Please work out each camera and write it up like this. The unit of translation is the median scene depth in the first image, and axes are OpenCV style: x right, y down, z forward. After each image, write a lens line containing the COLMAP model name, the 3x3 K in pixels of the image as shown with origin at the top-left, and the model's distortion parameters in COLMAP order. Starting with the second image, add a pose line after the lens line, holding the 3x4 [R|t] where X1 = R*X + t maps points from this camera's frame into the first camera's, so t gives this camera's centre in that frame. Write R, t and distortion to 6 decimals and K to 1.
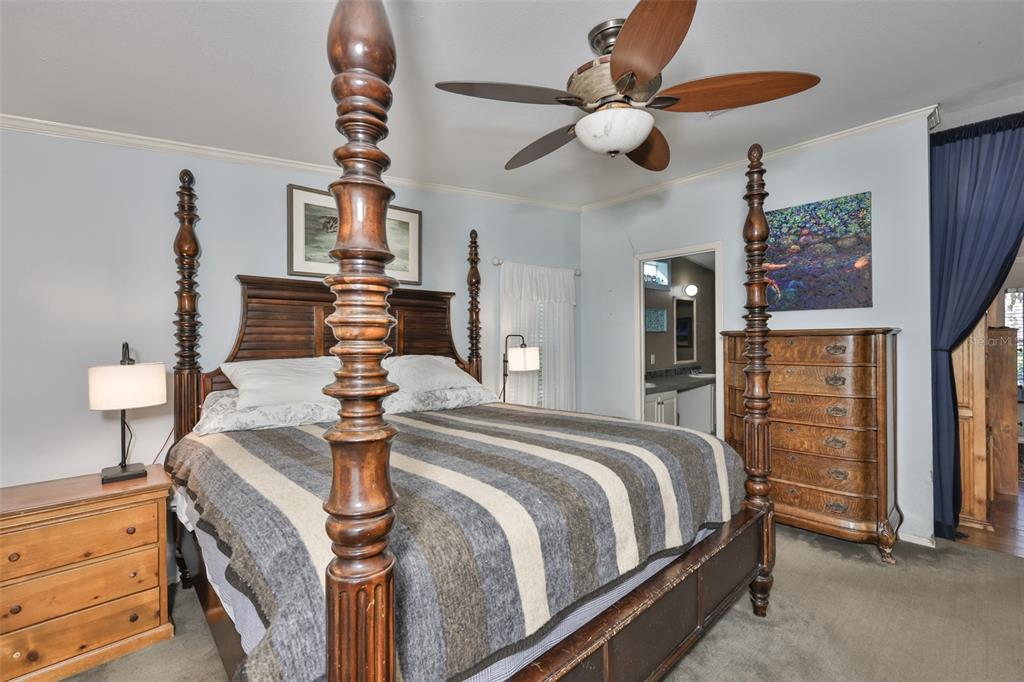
lens RADIAL K [[430.9, 0, 514.2], [0, 430.9, 337.6], [0, 0, 1]] dist [-0.001080, 0.000241]
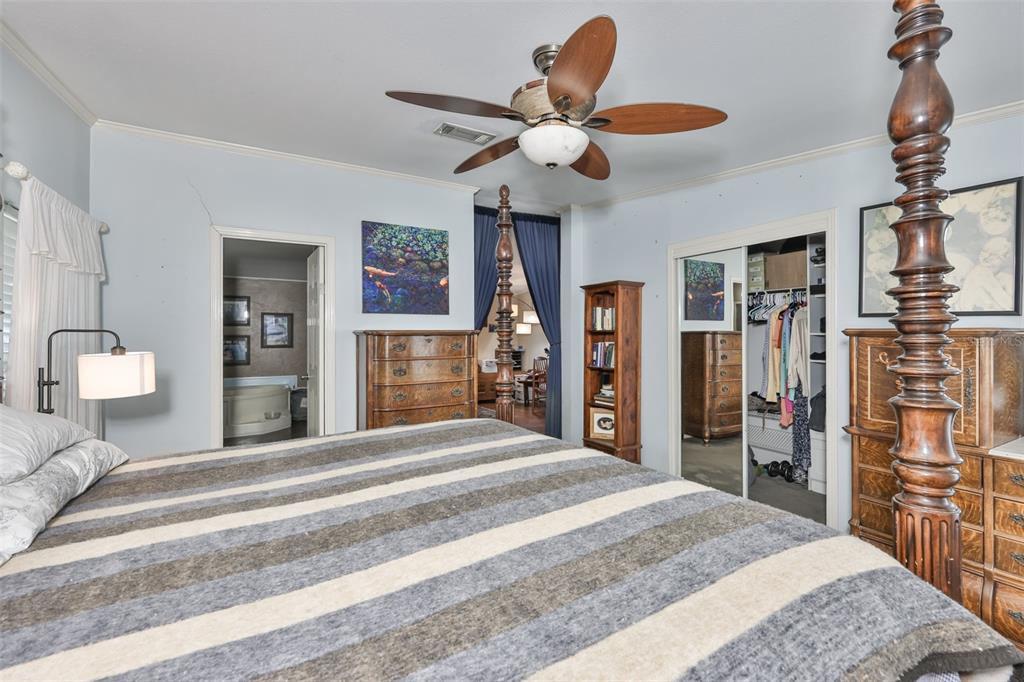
lens RADIAL K [[430.9, 0, 514.5], [0, 430.9, 336.4], [0, 0, 1]] dist [-0.001080, 0.000241]
pose [[0.230761, 0.003263, 0.973005, -0.463505], [-0.002108, 0.999994, -0.002854, 0.002543], [-0.973008, -0.001392, 0.230767, 0.460133]]
